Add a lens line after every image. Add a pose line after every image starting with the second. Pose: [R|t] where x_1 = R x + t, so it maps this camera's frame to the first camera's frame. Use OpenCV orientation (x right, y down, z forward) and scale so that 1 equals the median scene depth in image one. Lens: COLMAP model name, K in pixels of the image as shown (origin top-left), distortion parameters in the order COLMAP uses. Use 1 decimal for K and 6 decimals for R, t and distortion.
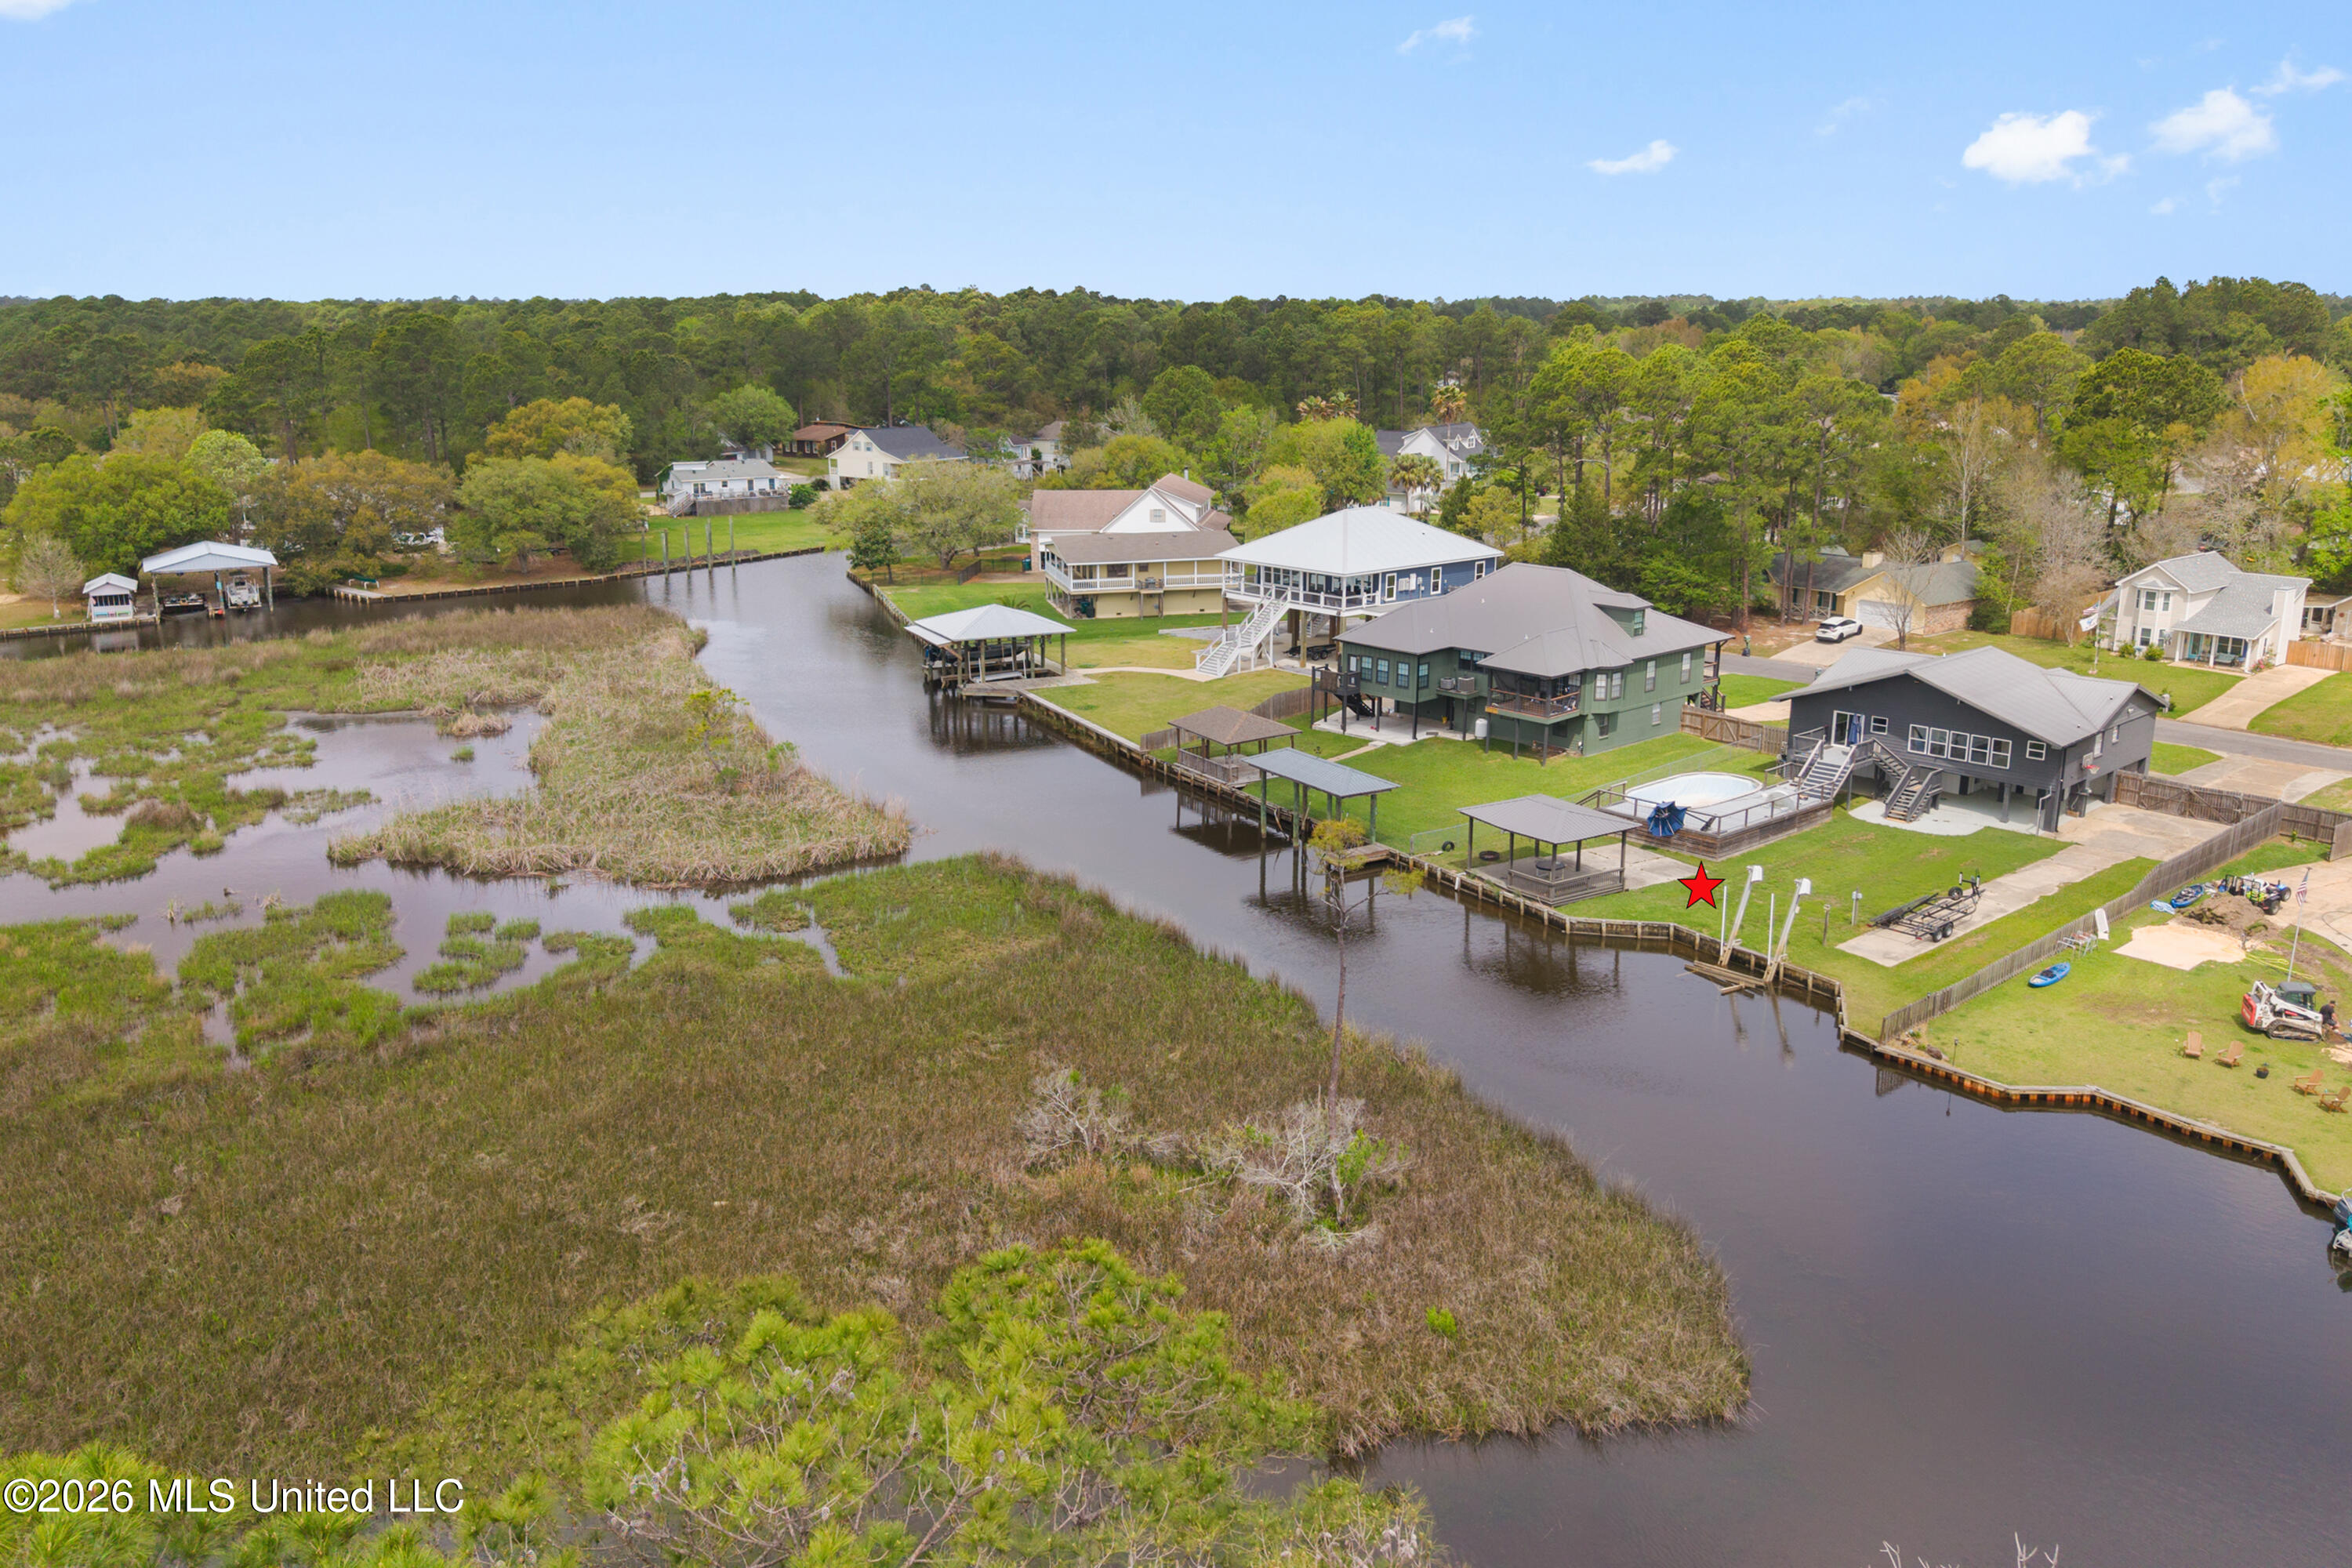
lens RADIAL K [[1831.3, 0, 1176.0], [0, 1831.3, 784.0], [0, 0, 1]] dist [0.142047, -0.358667]
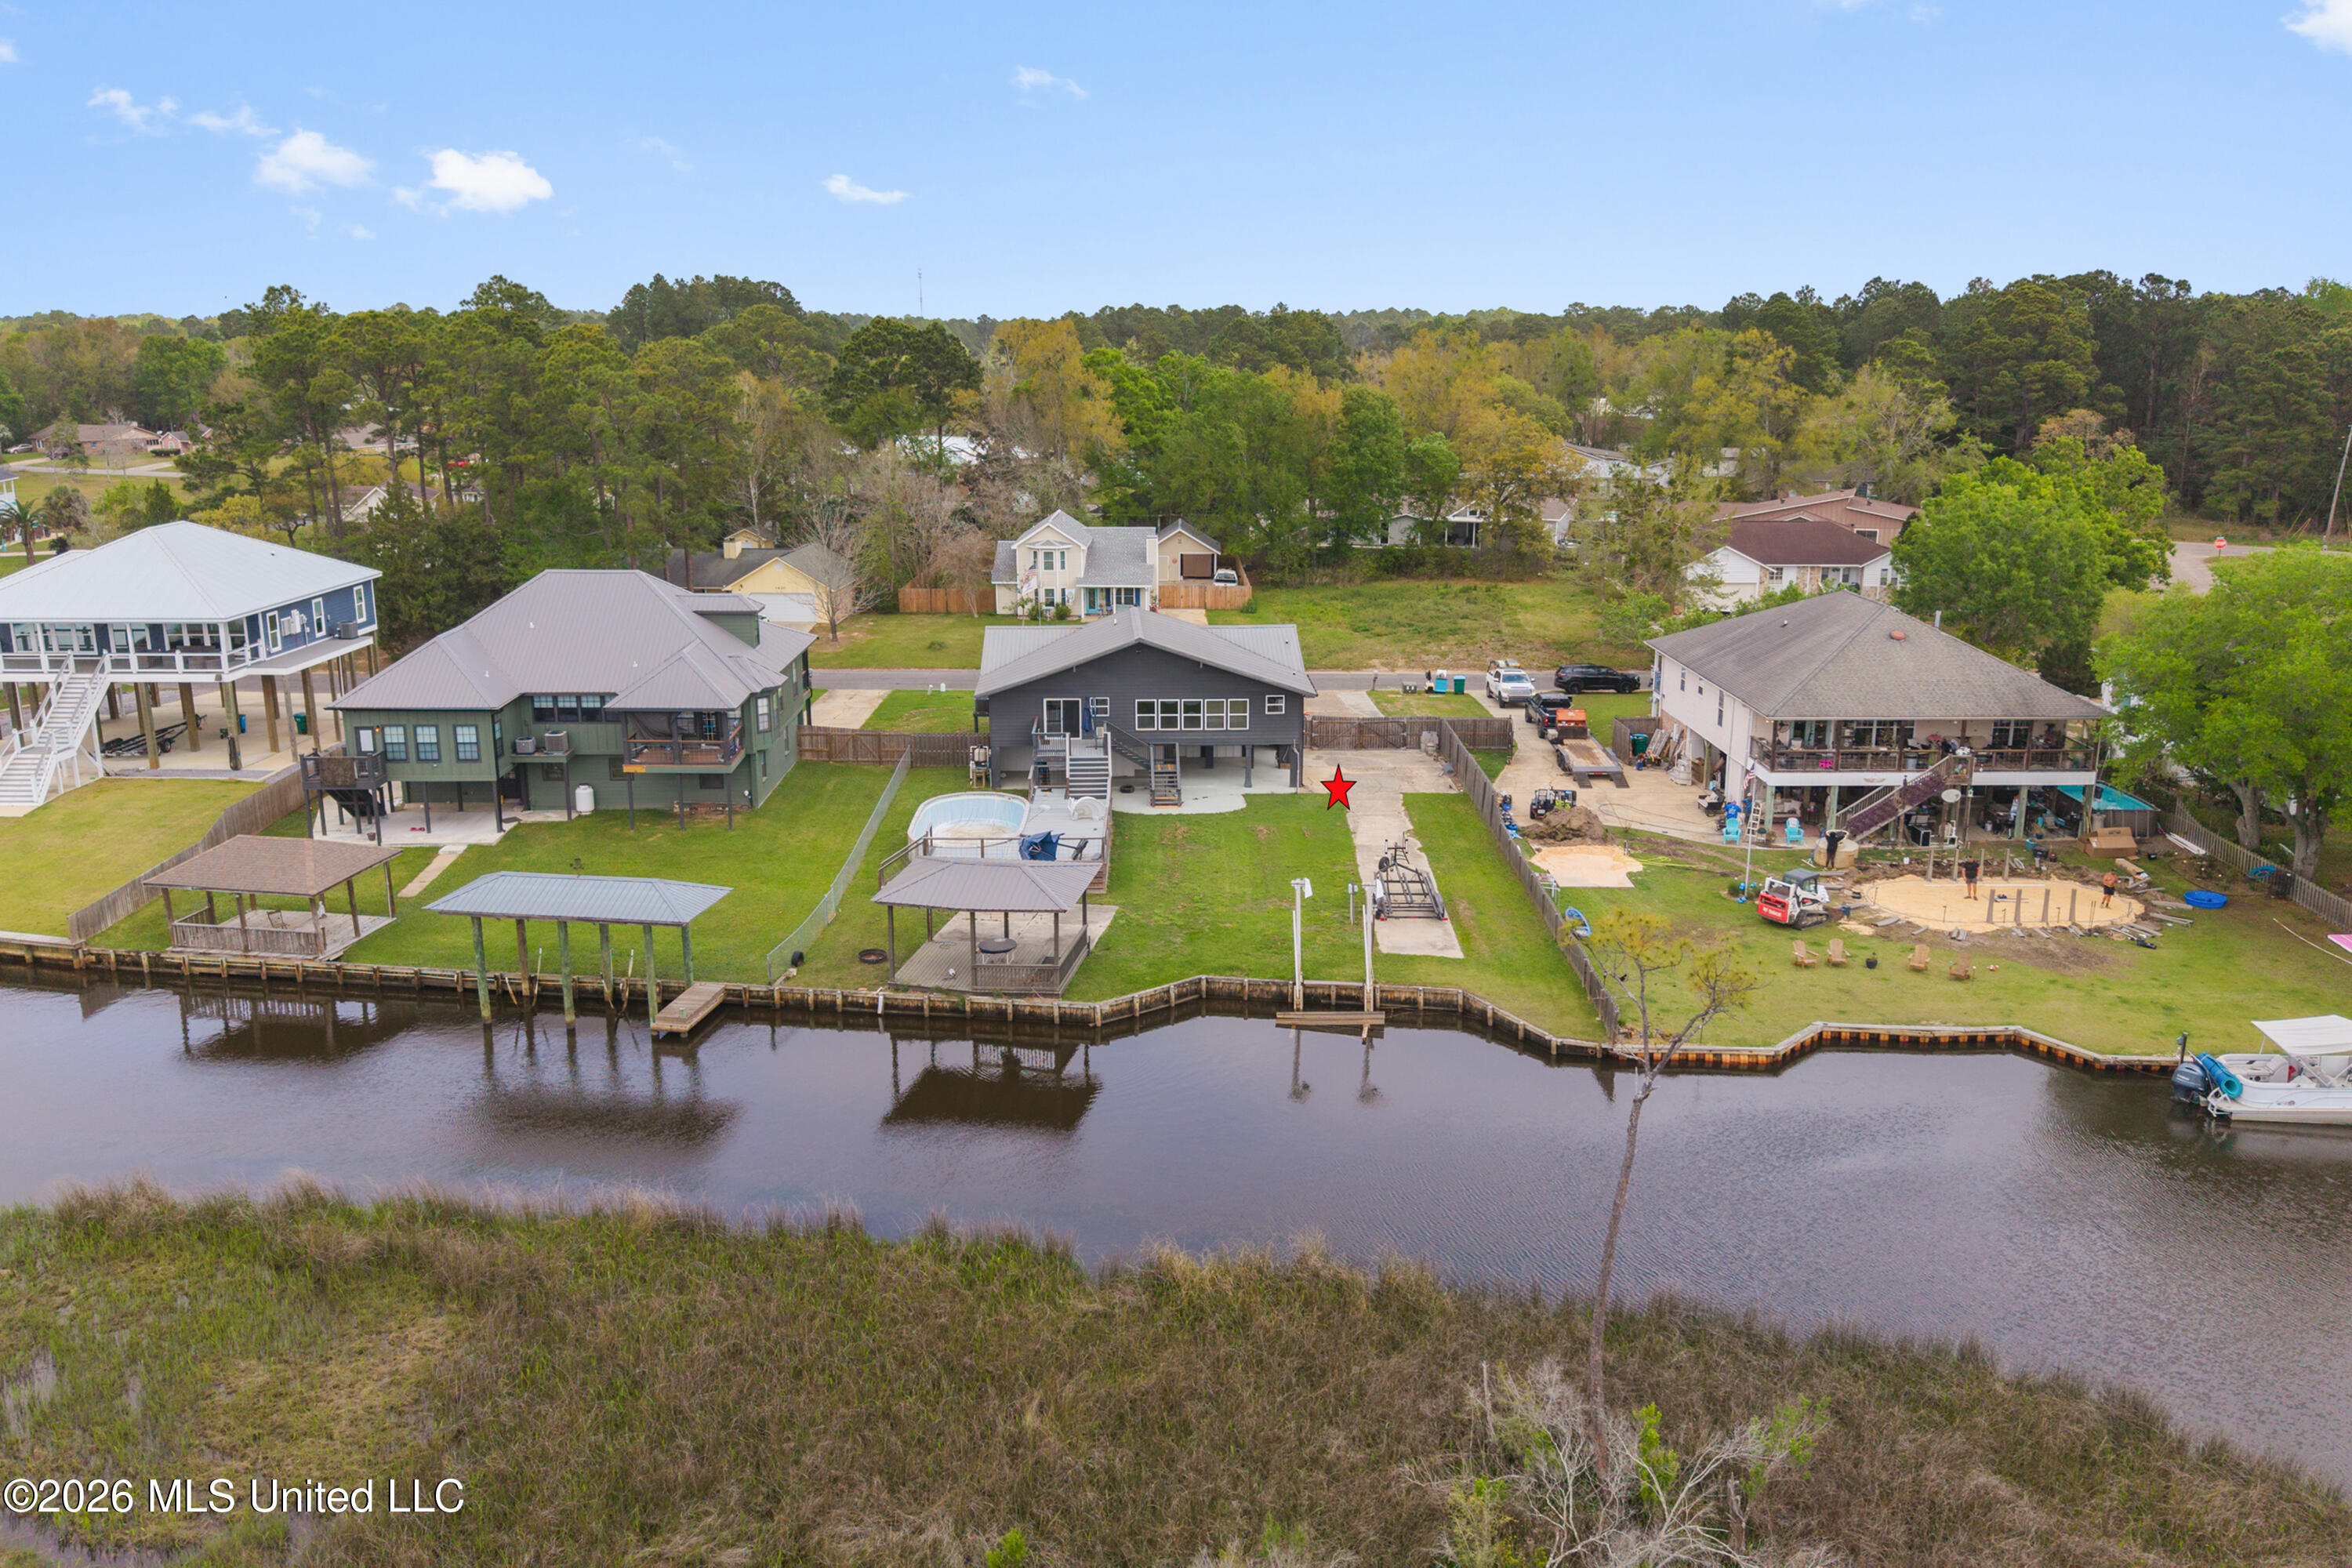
lens RADIAL K [[1831.3, 0, 1176.0], [0, 1831.3, 784.0], [0, 0, 1]] dist [0.142047, -0.358667]
pose [[0.657598, -0.176150, 0.732486, -0.213785], [0.186899, 0.980030, 0.067889, -0.043057], [-0.729817, 0.092258, 0.677388, 0.352351]]
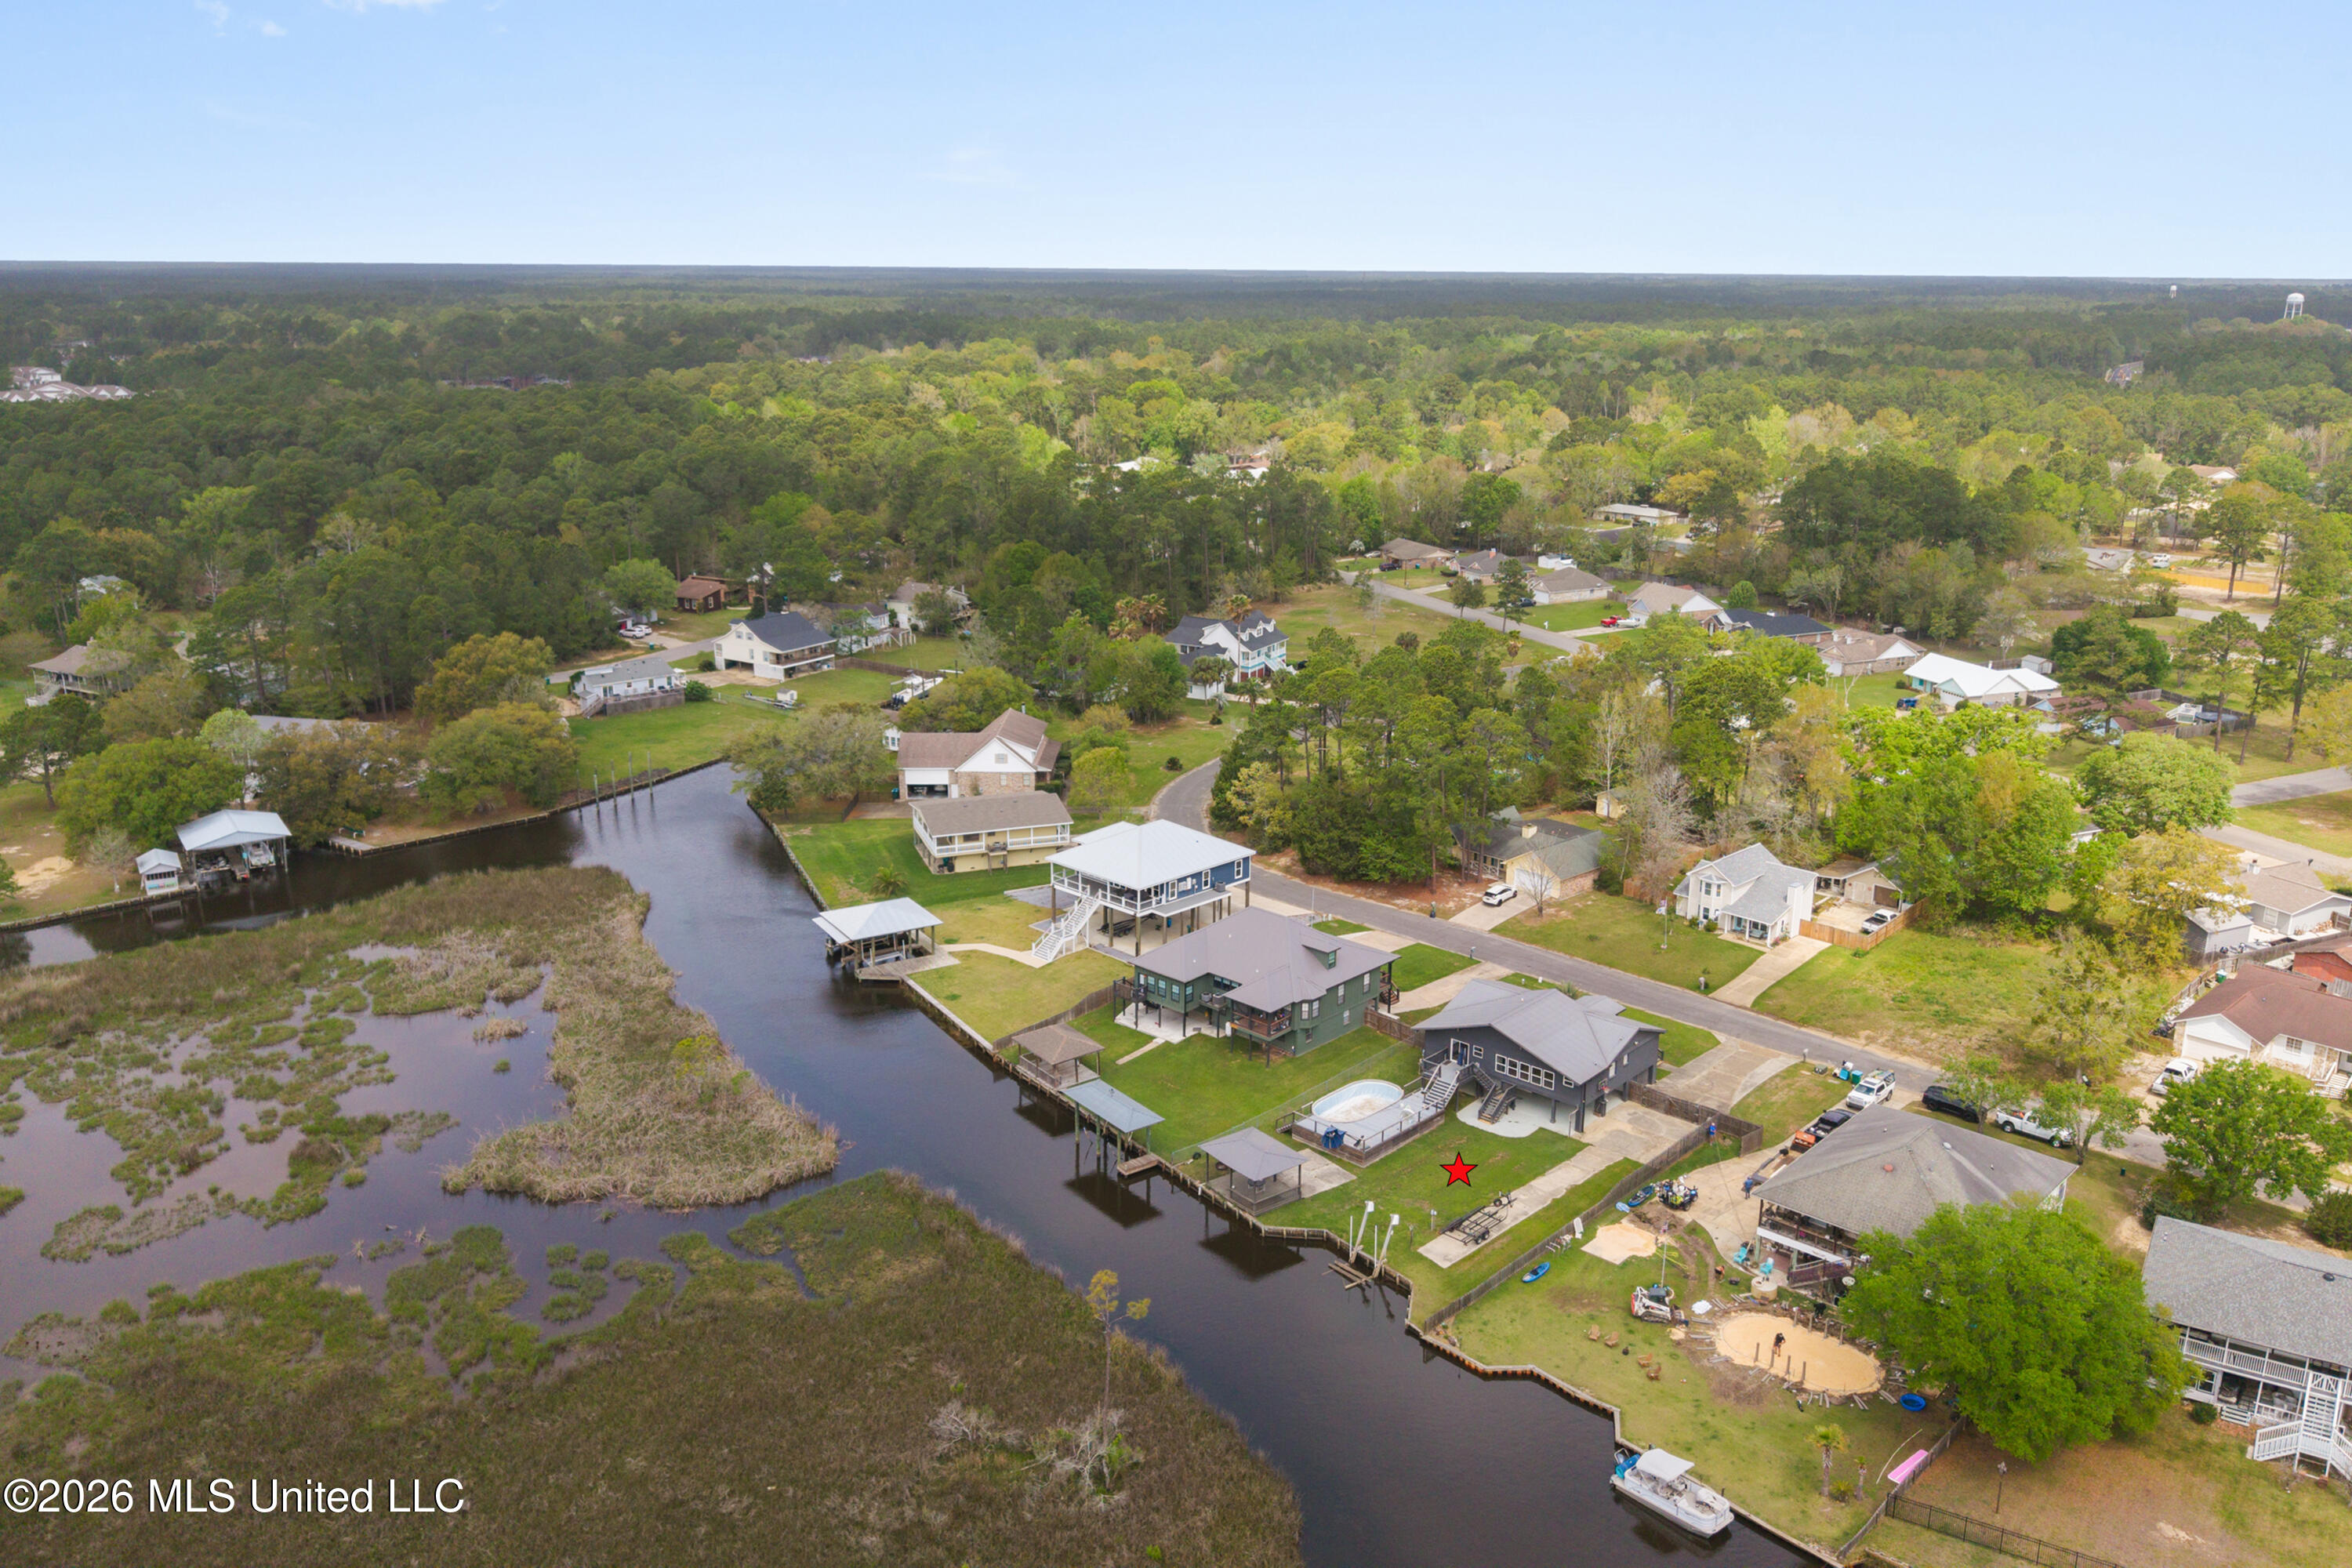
lens RADIAL K [[1831.3, 0, 1176.0], [0, 1831.3, 784.0], [0, 0, 1]] dist [0.142047, -0.358667]
pose [[0.996296, -0.018190, 0.084042, 0.006132], [0.016120, 0.999551, 0.025240, -0.266262], [-0.084464, -0.023792, 0.996142, -0.442248]]
